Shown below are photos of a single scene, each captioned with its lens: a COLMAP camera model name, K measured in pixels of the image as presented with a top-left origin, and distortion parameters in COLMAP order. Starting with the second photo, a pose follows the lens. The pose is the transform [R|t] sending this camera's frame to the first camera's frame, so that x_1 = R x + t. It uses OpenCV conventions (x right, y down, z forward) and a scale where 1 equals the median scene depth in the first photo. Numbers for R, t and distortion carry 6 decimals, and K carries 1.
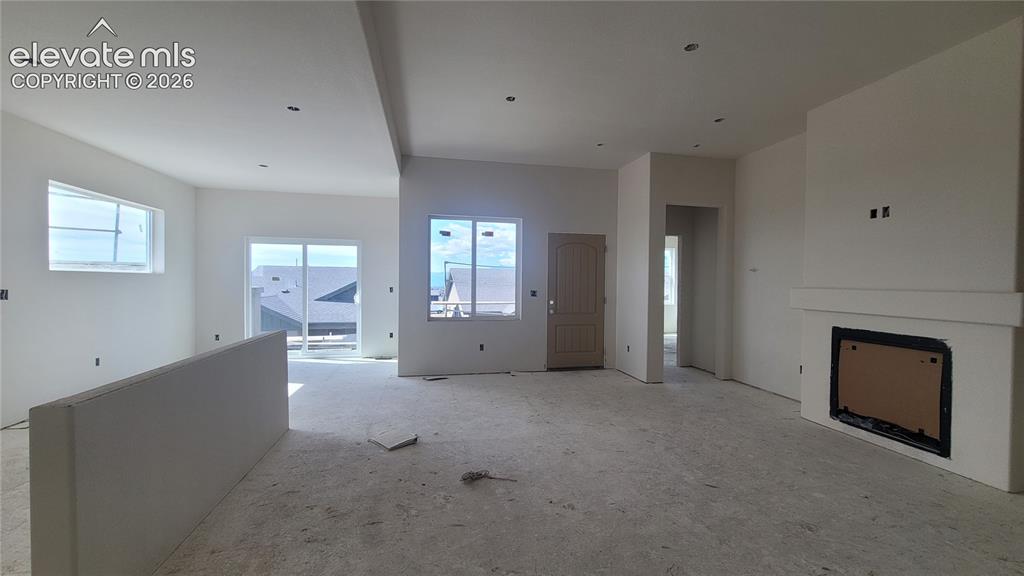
lens RADIAL K [[417.3, 0, 512.0], [0, 417.3, 288.0], [0, 0, 1]] dist [-0.001556, -0.000304]
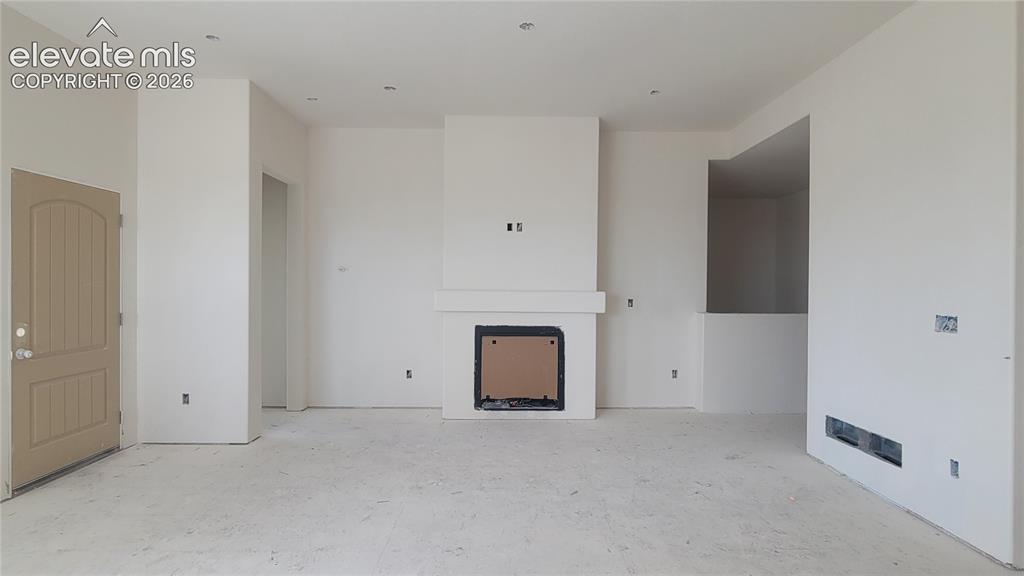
lens RADIAL K [[520.7, 0, 517.2], [0, 520.7, 286.7], [0, 0, 1]] dist [-0.000743, -0.000274]
pose [[0.179754, -0.012203, 0.983636, -0.589782], [0.009242, 0.999900, 0.010716, -0.023337], [-0.983668, 0.007165, 0.179849, 0.705342]]
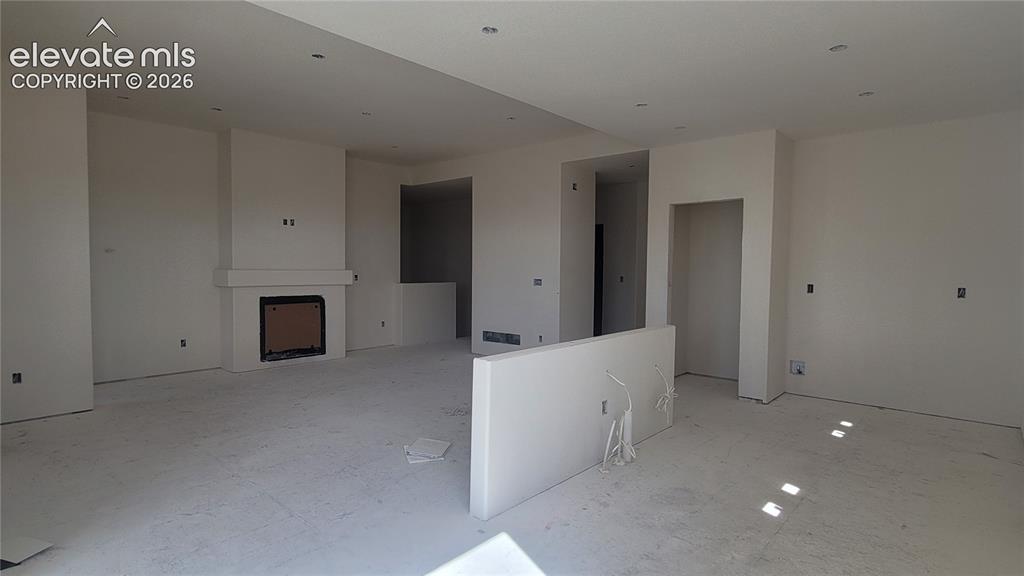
lens RADIAL K [[520.7, 0, 517.2], [0, 520.7, 286.7], [0, 0, 1]] dist [-0.000743, -0.000274]
pose [[-0.602399, -0.048334, 0.796731, -1.240616], [-0.003461, 0.998314, 0.057947, -0.050058], [-0.798188, 0.032150, -0.601550, 1.479830]]
